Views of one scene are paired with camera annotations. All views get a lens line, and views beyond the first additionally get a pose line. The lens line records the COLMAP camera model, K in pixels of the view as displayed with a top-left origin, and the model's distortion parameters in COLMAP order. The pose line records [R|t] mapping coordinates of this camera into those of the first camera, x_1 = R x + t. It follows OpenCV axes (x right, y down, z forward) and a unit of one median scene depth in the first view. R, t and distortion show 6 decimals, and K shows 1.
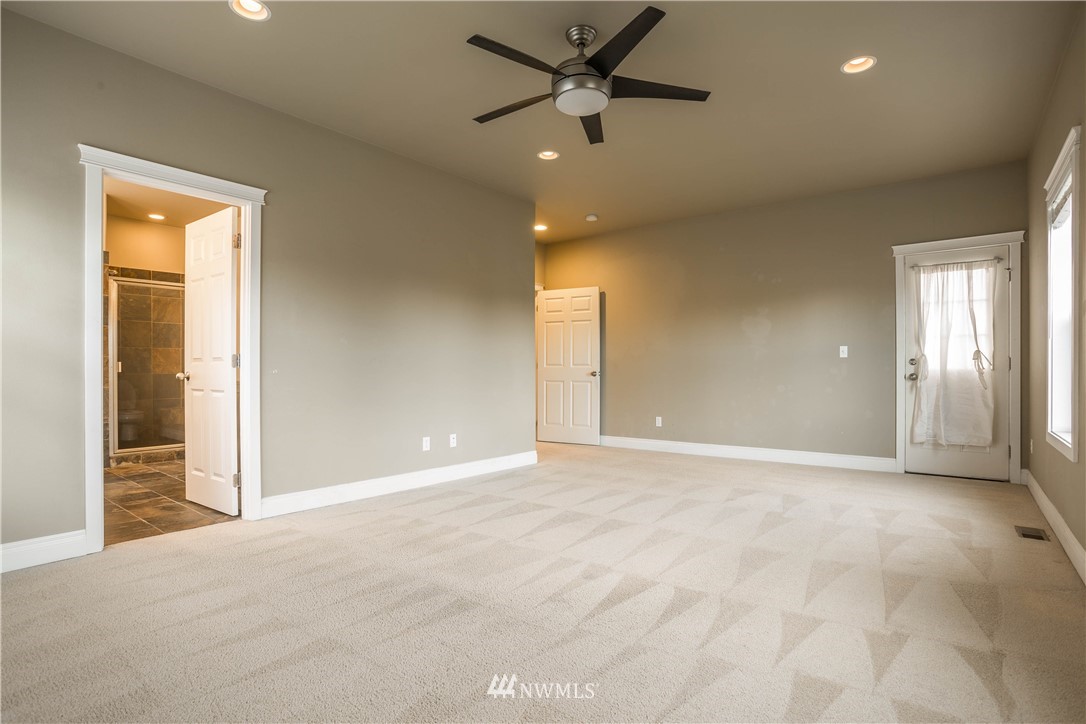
lens RADIAL K [[538.8, 0, 546.8], [0, 538.8, 371.1], [0, 0, 1]] dist [-0.039779, 0.001075]
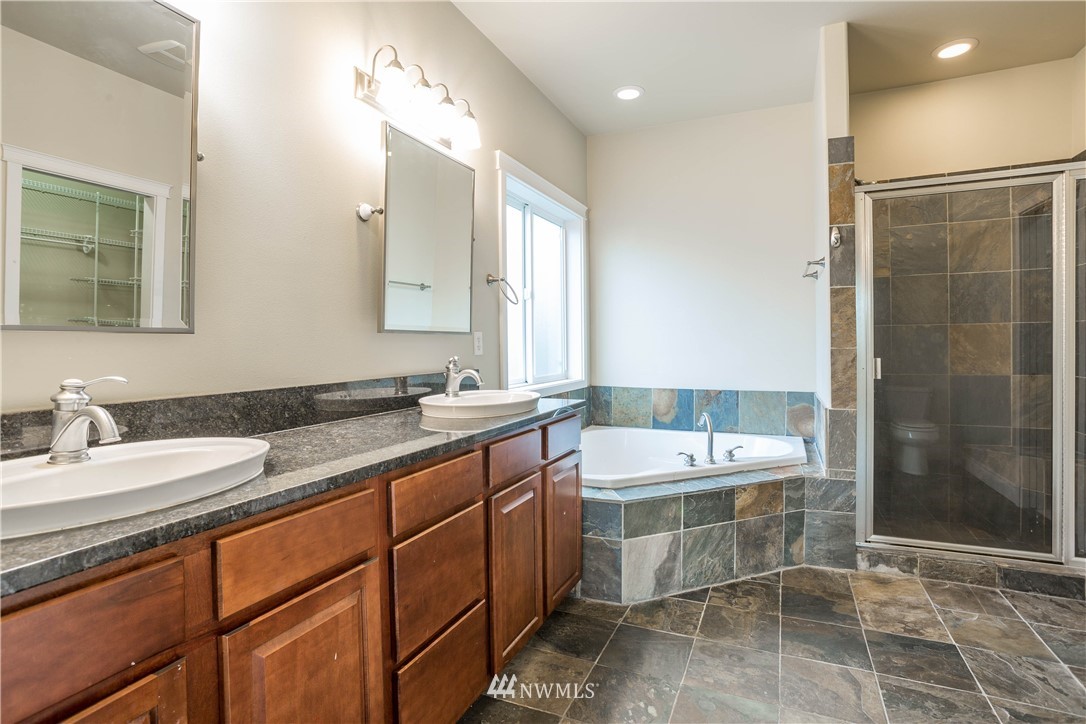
lens RADIAL K [[538.8, 0, 546.8], [0, 538.8, 371.1], [0, 0, 1]] dist [-0.039779, 0.001075]
pose [[0.253725, 0.031058, -0.966778, -0.365906], [0.024436, 0.998960, 0.038504, -0.028431], [0.966968, -0.033394, 0.252702, 0.508925]]
